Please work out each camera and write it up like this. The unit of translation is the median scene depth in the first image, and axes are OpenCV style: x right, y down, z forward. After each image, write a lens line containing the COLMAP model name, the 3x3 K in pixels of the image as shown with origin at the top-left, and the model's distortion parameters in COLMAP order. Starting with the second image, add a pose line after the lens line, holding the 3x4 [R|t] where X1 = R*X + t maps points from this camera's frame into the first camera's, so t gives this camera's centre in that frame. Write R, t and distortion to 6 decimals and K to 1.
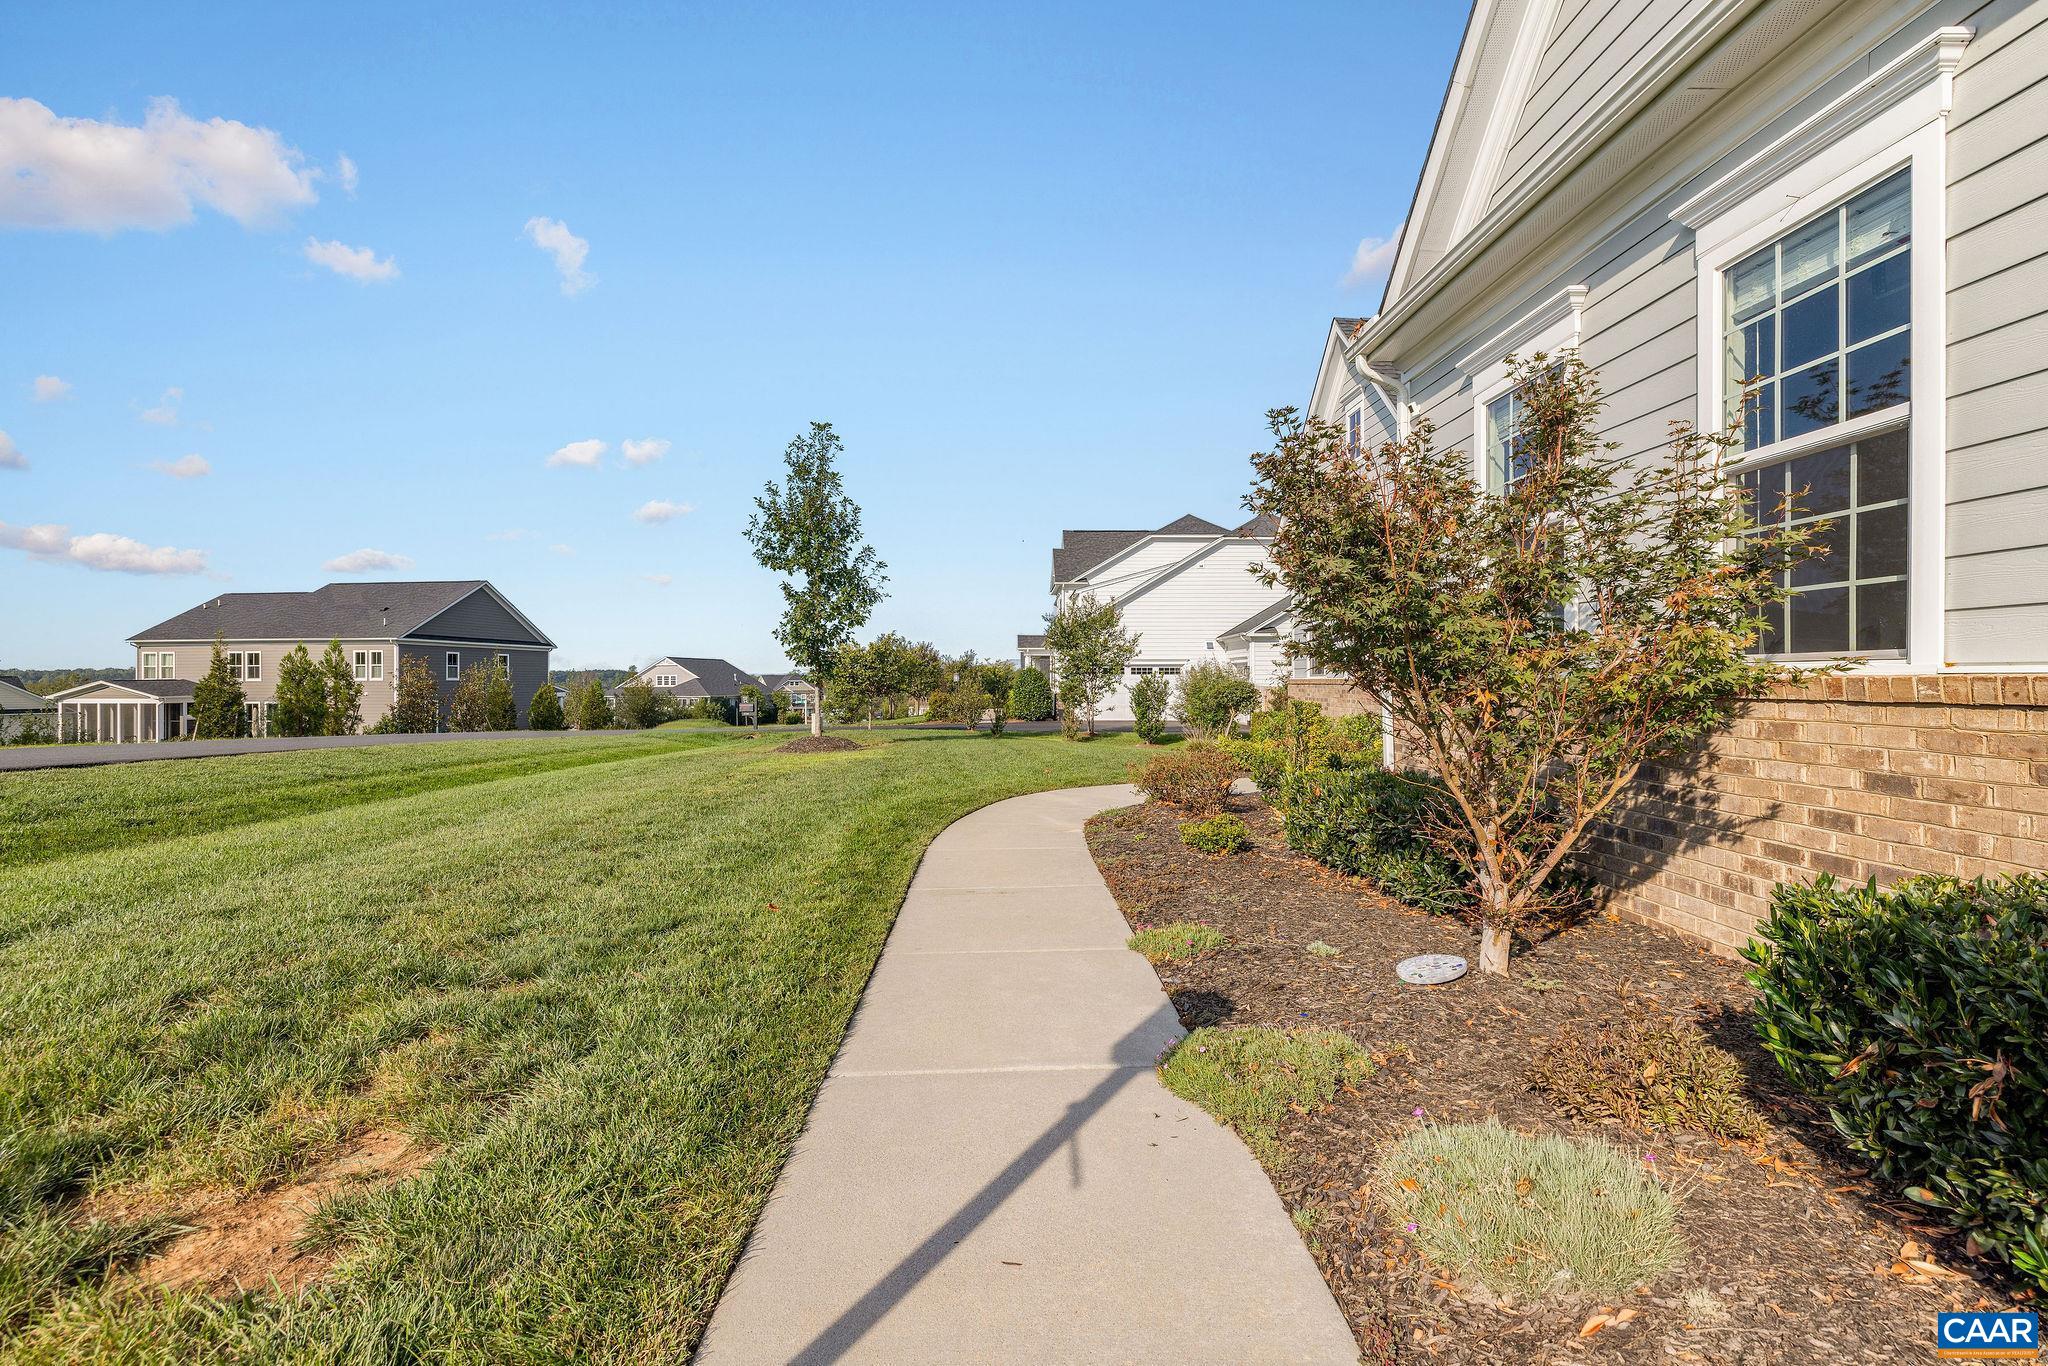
lens RADIAL K [[866.6, 0, 1024.0], [0, 866.6, 683.0], [0, 0, 1]] dist [0.000123, -0.000137]
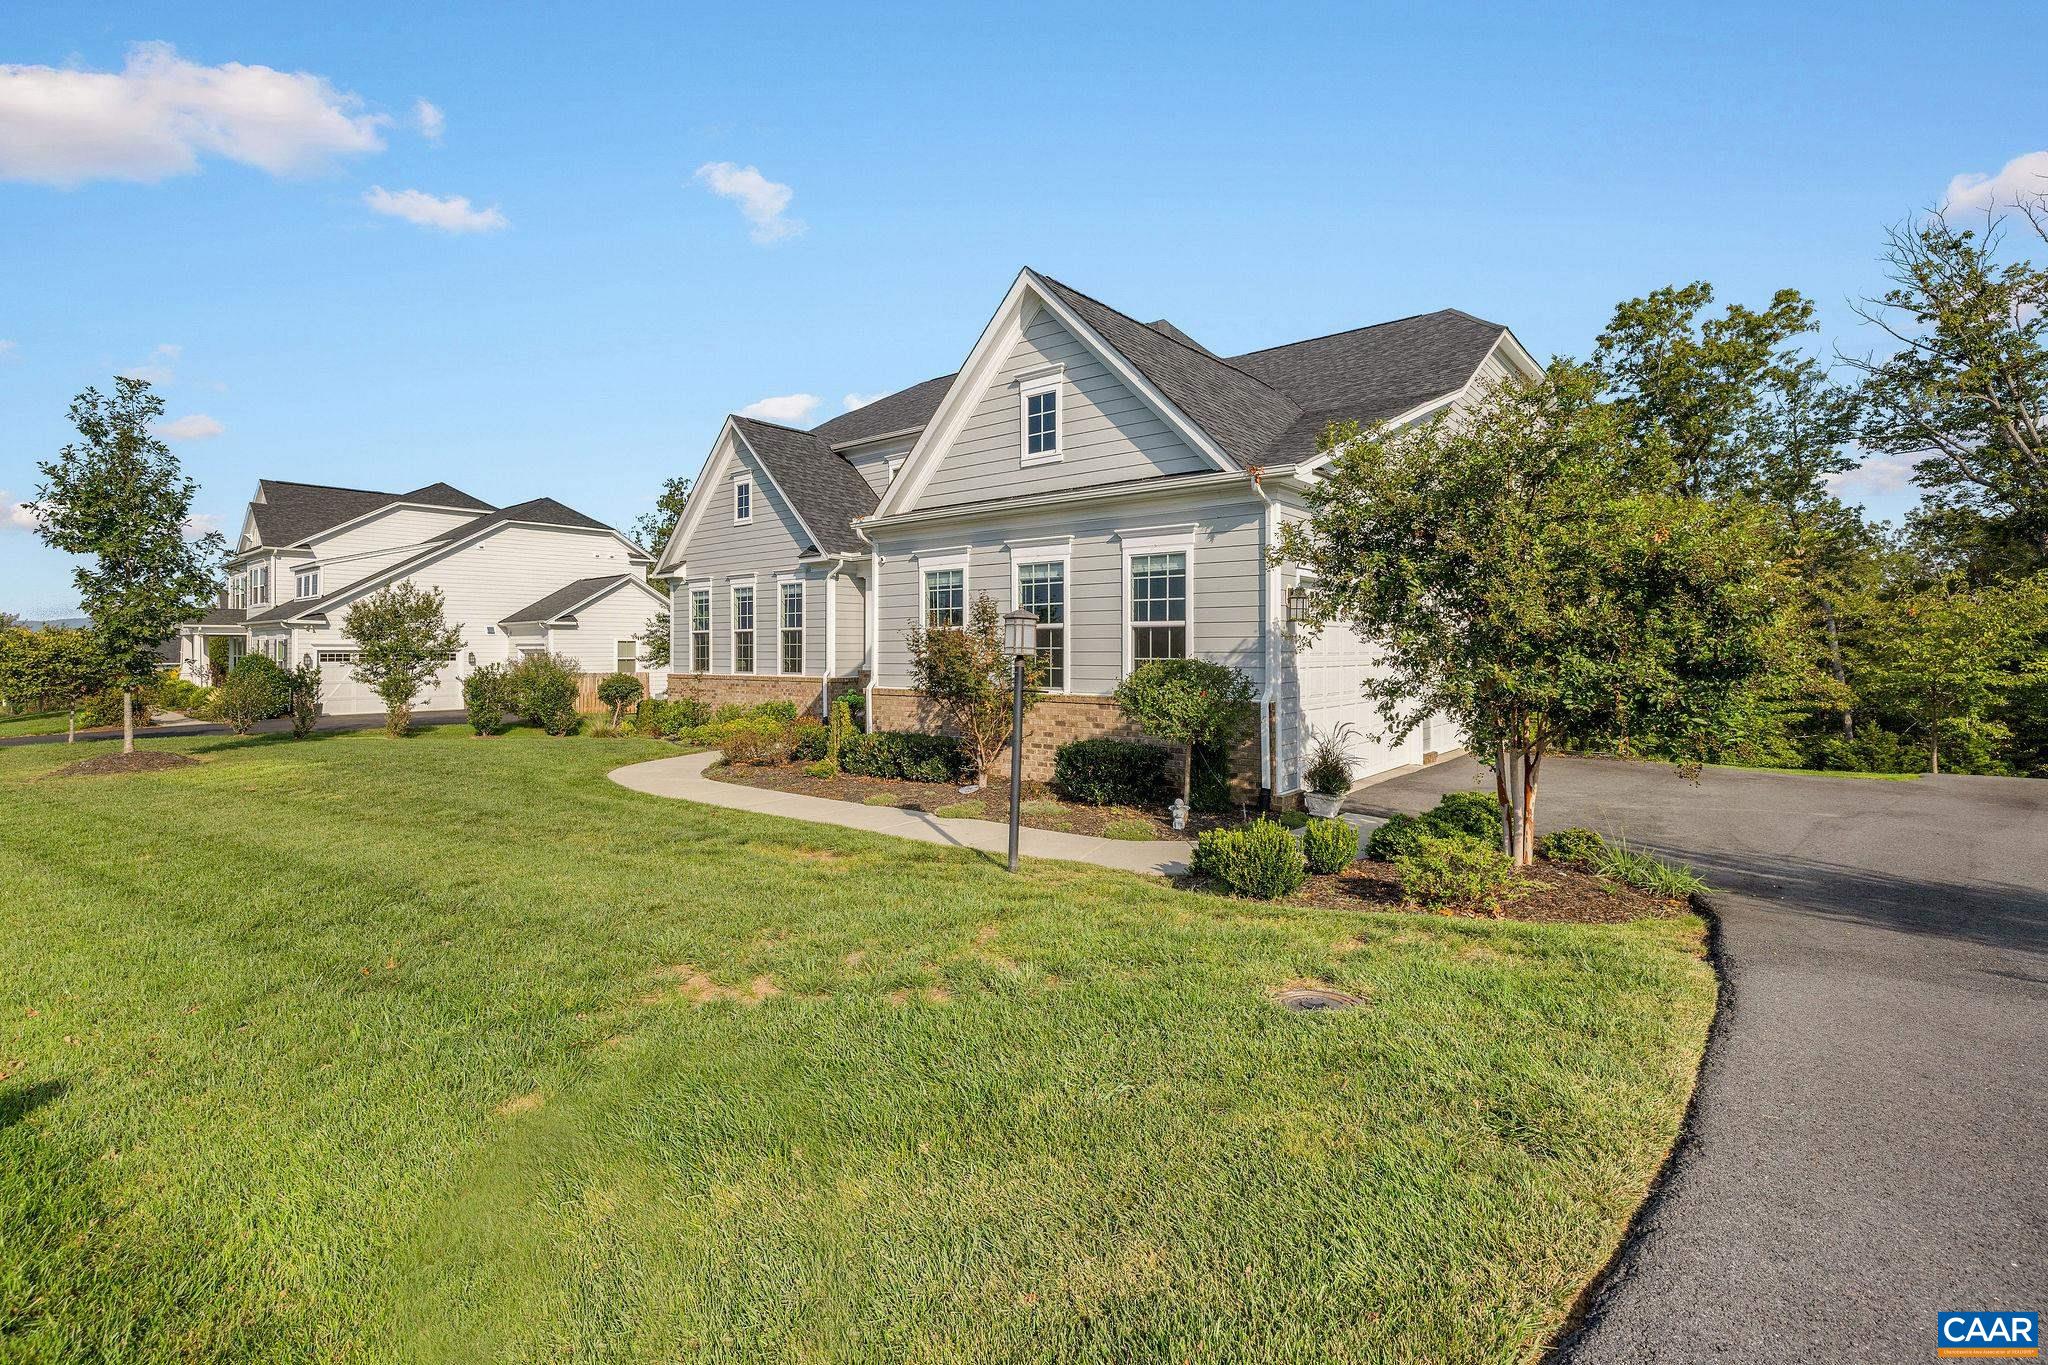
lens RADIAL K [[935.4, 0, 1022.9], [0, 935.4, 659.3], [0, 0, 1]] dist [0.001907, -0.000046]
pose [[0.656466, -0.007235, 0.754321, -0.365222], [0.003385, 0.999972, 0.006645, -0.031908], [-0.754348, -0.001809, 0.656473, -0.260305]]
